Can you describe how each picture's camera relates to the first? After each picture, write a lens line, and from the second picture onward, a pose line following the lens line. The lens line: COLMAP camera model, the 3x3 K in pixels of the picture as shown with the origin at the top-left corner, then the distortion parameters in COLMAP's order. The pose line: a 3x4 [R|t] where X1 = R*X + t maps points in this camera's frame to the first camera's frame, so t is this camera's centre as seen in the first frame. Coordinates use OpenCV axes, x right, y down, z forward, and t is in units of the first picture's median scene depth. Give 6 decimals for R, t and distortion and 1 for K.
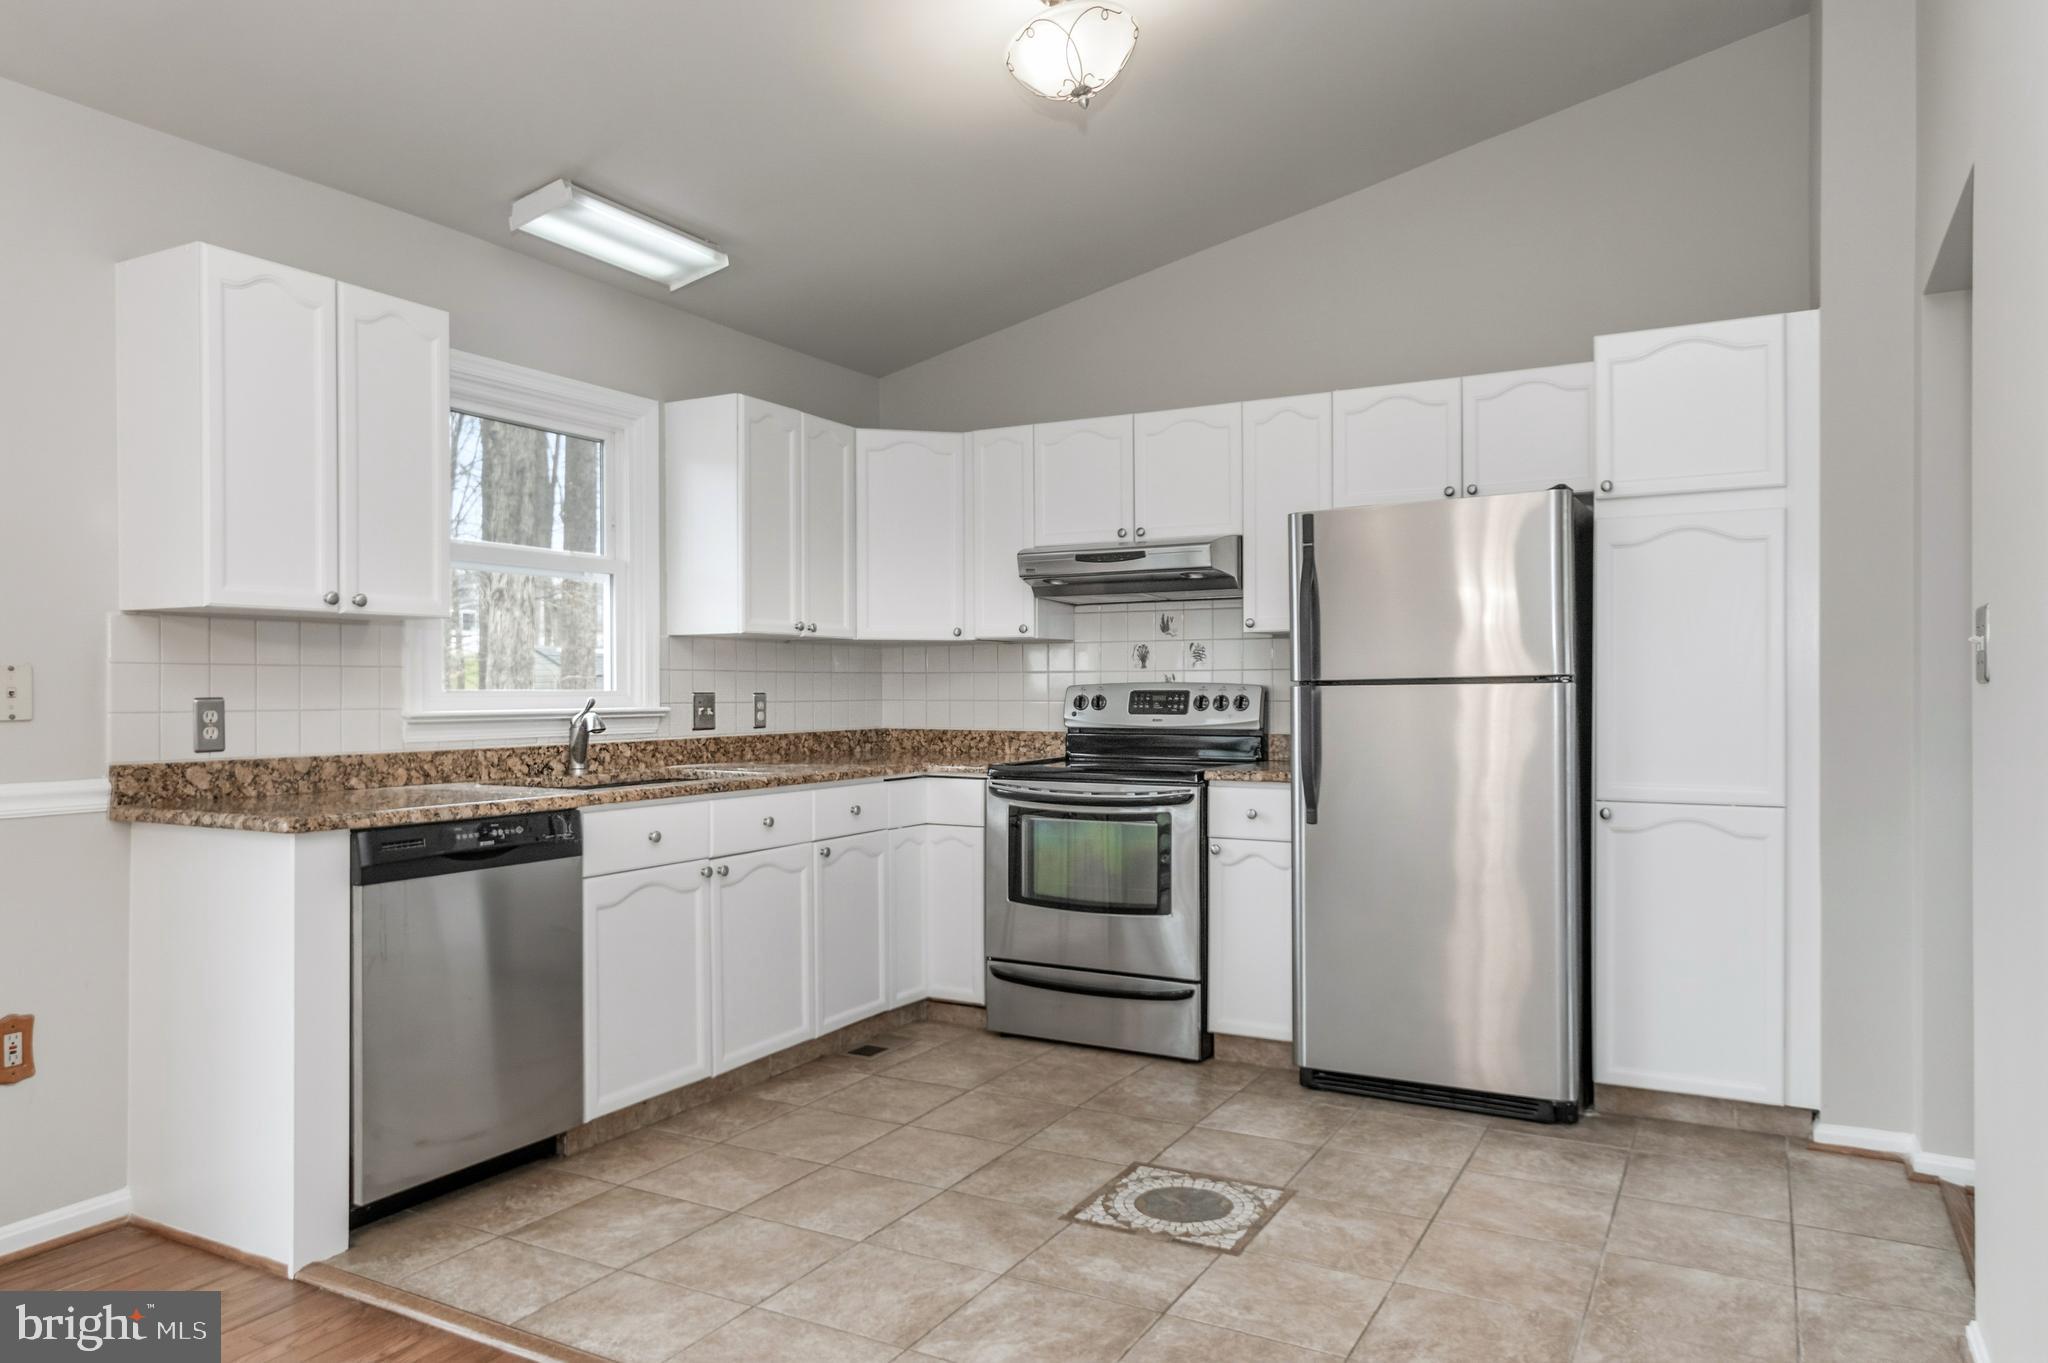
lens RADIAL K [[1328.2, 0, 1024.0], [0, 1328.2, 681.5], [0, 0, 1]] dist [-0.004933, -0.001652]
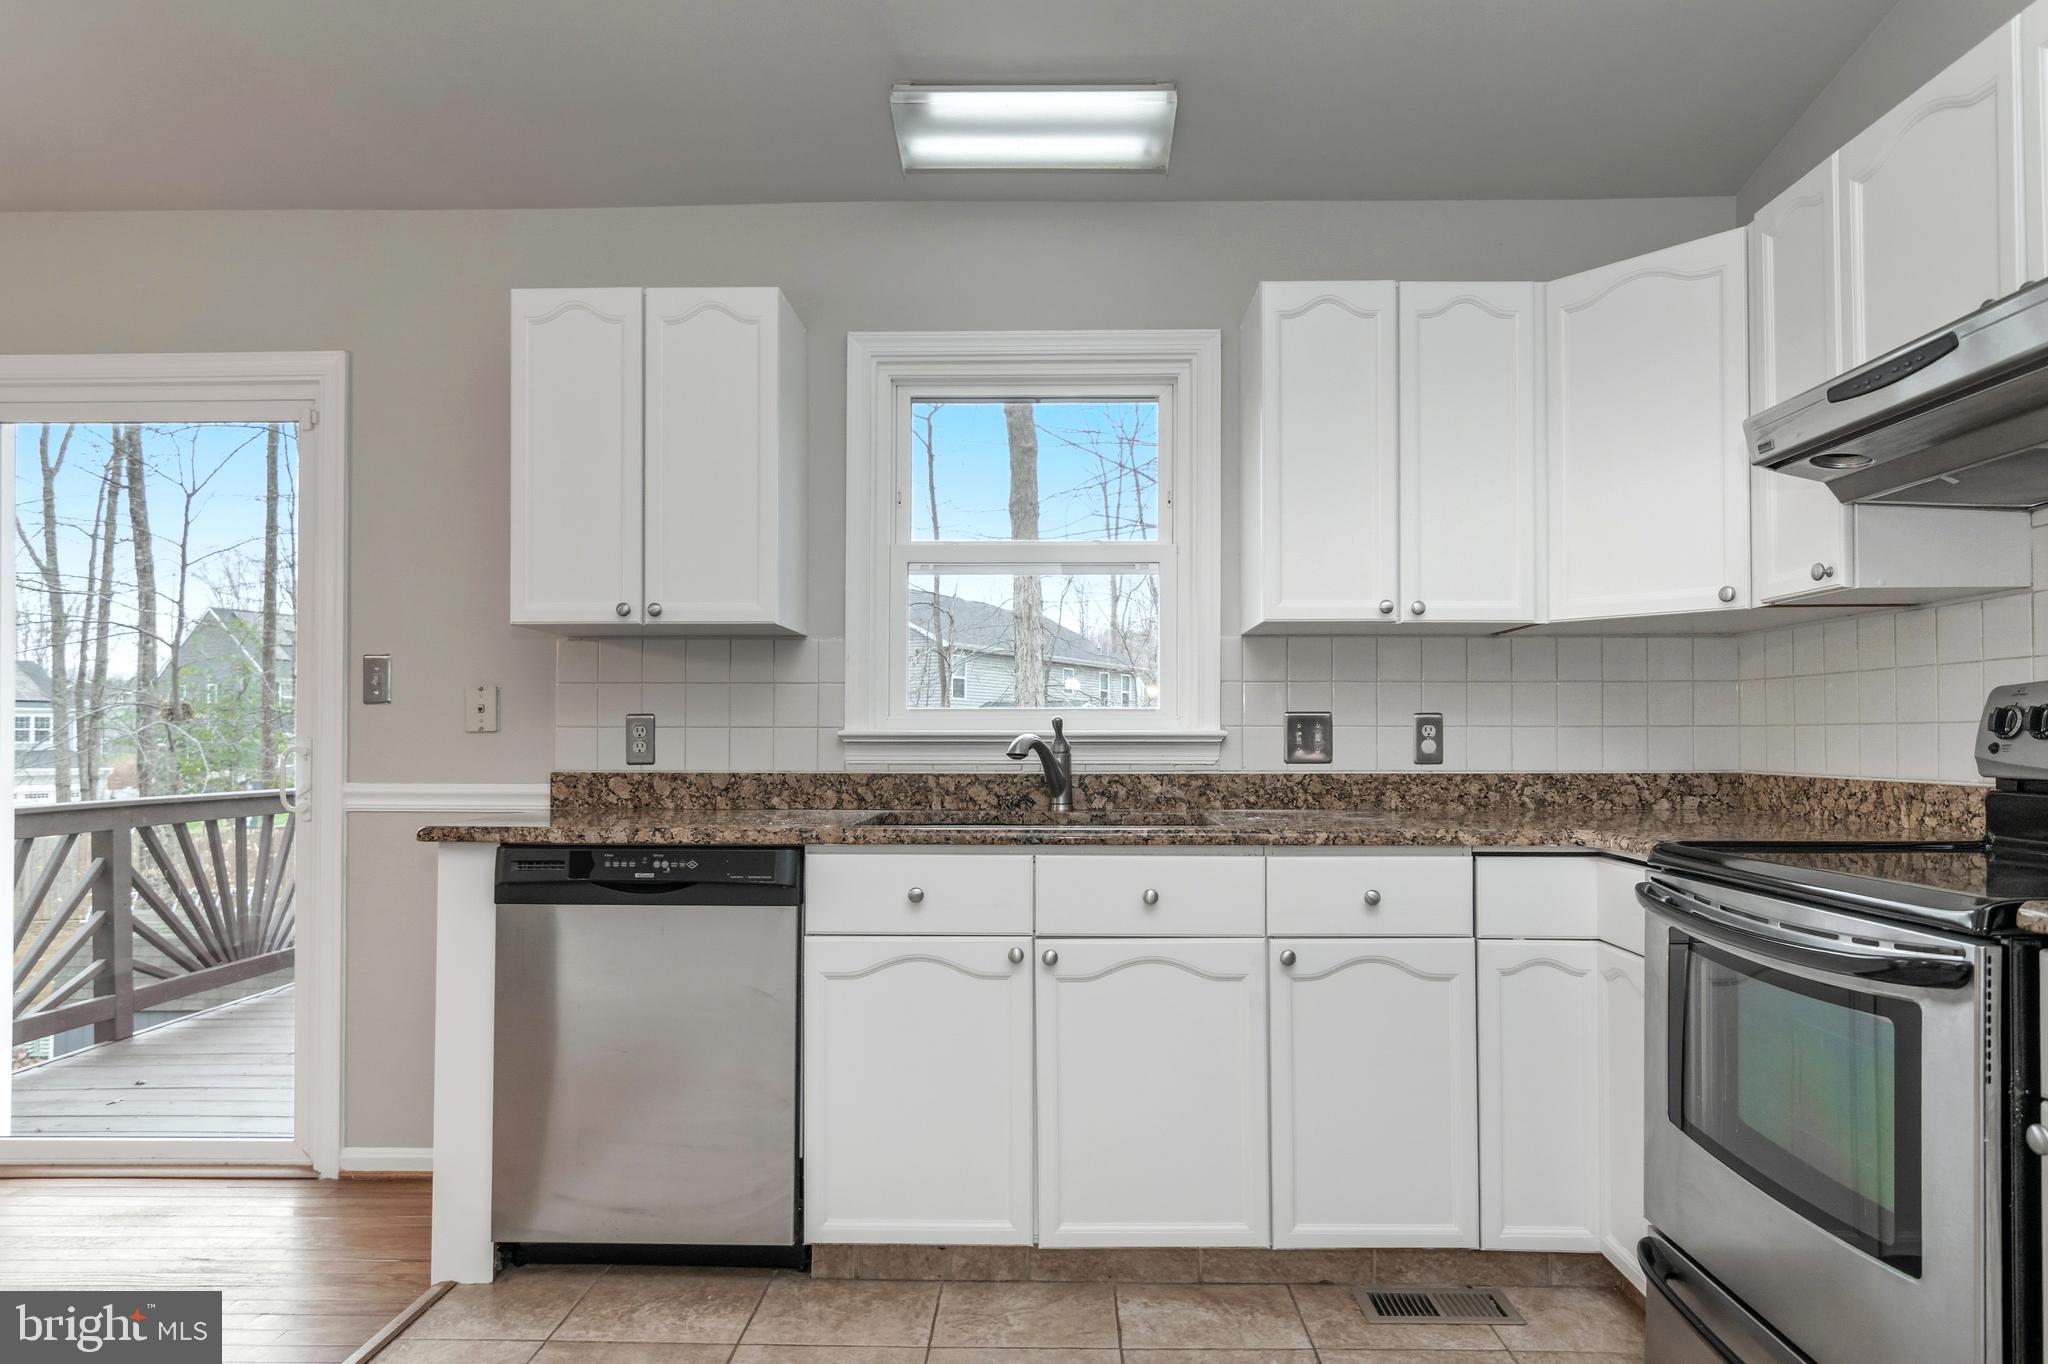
lens RADIAL K [[1176.7, 0, 1028.4], [0, 1176.7, 722.2], [0, 0, 1]] dist [-0.001687, 0.000581]
pose [[0.467511, -0.010653, -0.883923, 0.309788], [0.003149, 0.999941, -0.010385, 0.024610], [0.883982, 0.002072, 0.467517, 0.684890]]
